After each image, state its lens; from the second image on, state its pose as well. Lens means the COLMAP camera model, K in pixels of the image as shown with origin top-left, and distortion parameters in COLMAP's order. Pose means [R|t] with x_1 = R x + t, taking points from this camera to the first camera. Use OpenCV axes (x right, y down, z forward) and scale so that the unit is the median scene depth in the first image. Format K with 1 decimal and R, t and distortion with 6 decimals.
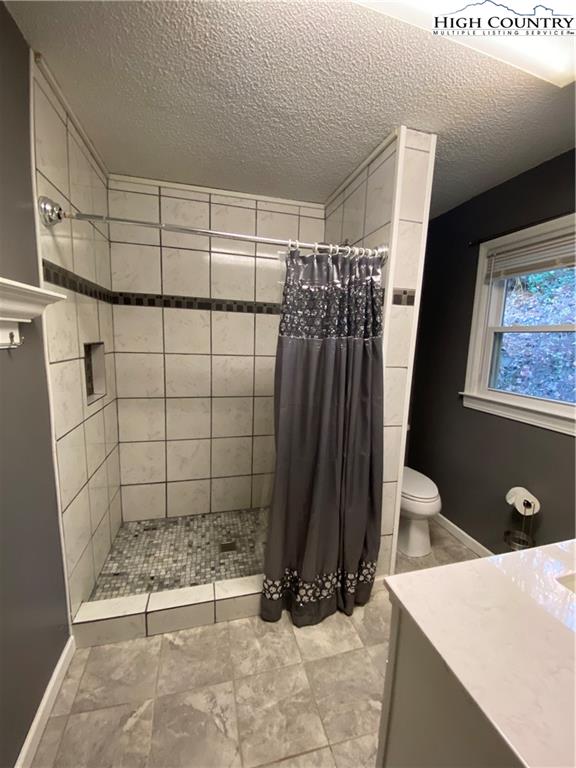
lens RADIAL K [[314.2, 0, 288.0], [0, 314.2, 384.0], [0, 0, 1]] dist [0.045139, -0.032887]
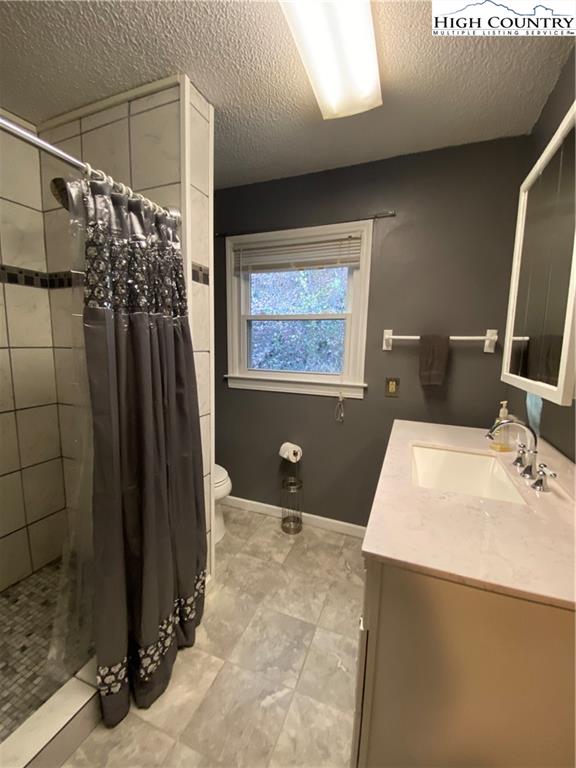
lens RADIAL K [[314.2, 0, 288.0], [0, 314.2, 384.0], [0, 0, 1]] dist [0.045139, -0.032887]
pose [[0.592224, -0.128940, 0.795390, -0.257028], [0.118677, 0.990306, 0.072174, 0.005443], [-0.796986, 0.051652, 0.601785, 0.262460]]
